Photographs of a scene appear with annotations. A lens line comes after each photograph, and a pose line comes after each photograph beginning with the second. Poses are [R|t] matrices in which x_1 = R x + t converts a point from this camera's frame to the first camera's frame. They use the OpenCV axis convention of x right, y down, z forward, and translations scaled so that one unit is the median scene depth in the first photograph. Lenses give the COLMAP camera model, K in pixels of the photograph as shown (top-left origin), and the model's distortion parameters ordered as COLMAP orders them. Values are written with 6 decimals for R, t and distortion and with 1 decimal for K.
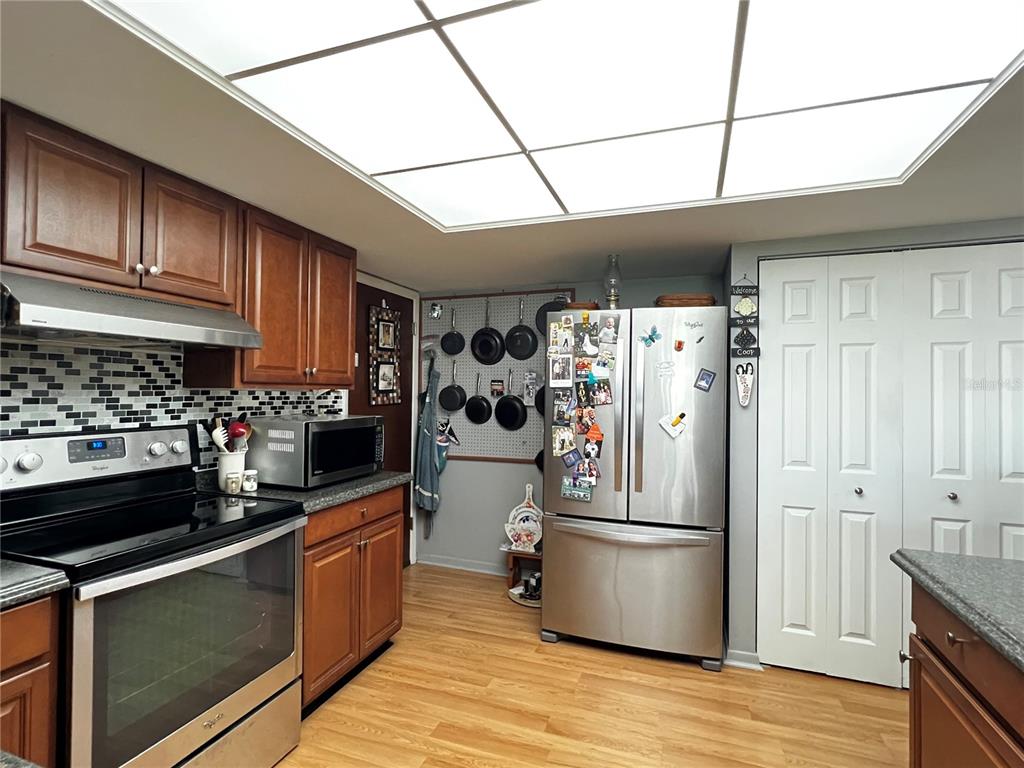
lens RADIAL K [[509.5, 0, 504.6], [0, 509.5, 389.5], [0, 0, 1]] dist [0.003994, -0.000882]
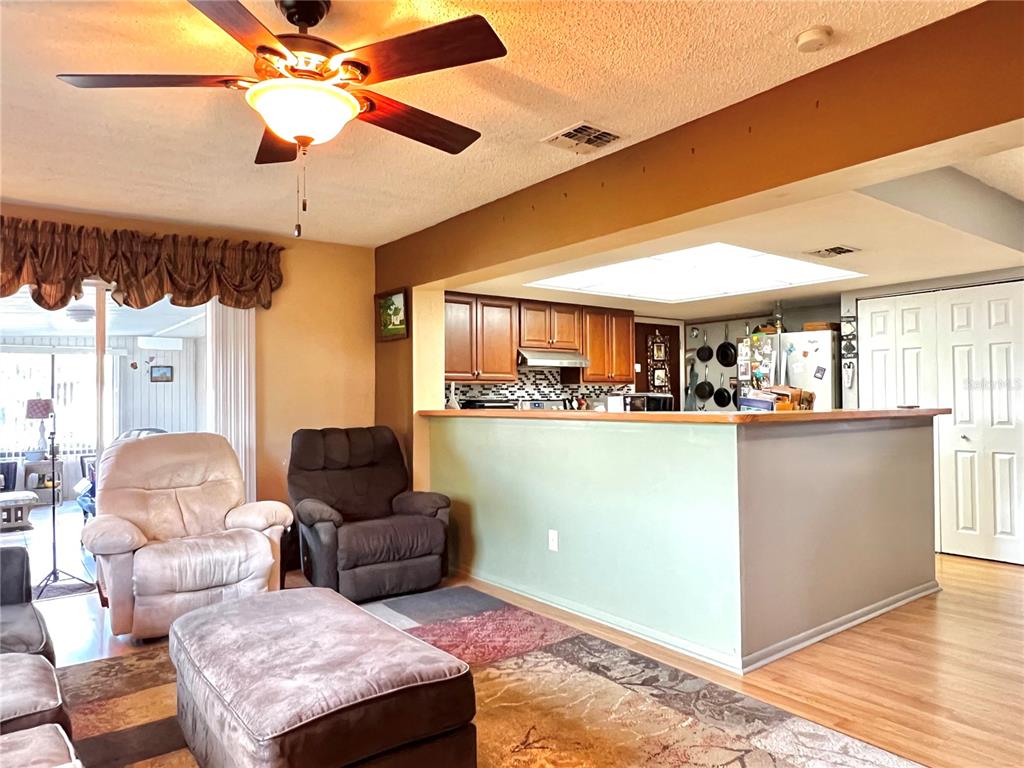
lens RADIAL K [[670.1, 0, 505.8], [0, 670.1, 386.4], [0, 0, 1]] dist [-0.057208, -0.002117]
pose [[0.844584, -0.026402, -0.534772, 0.659609], [0.017646, 0.999613, -0.021484, 0.054849], [0.535133, 0.008708, 0.844723, -1.420590]]
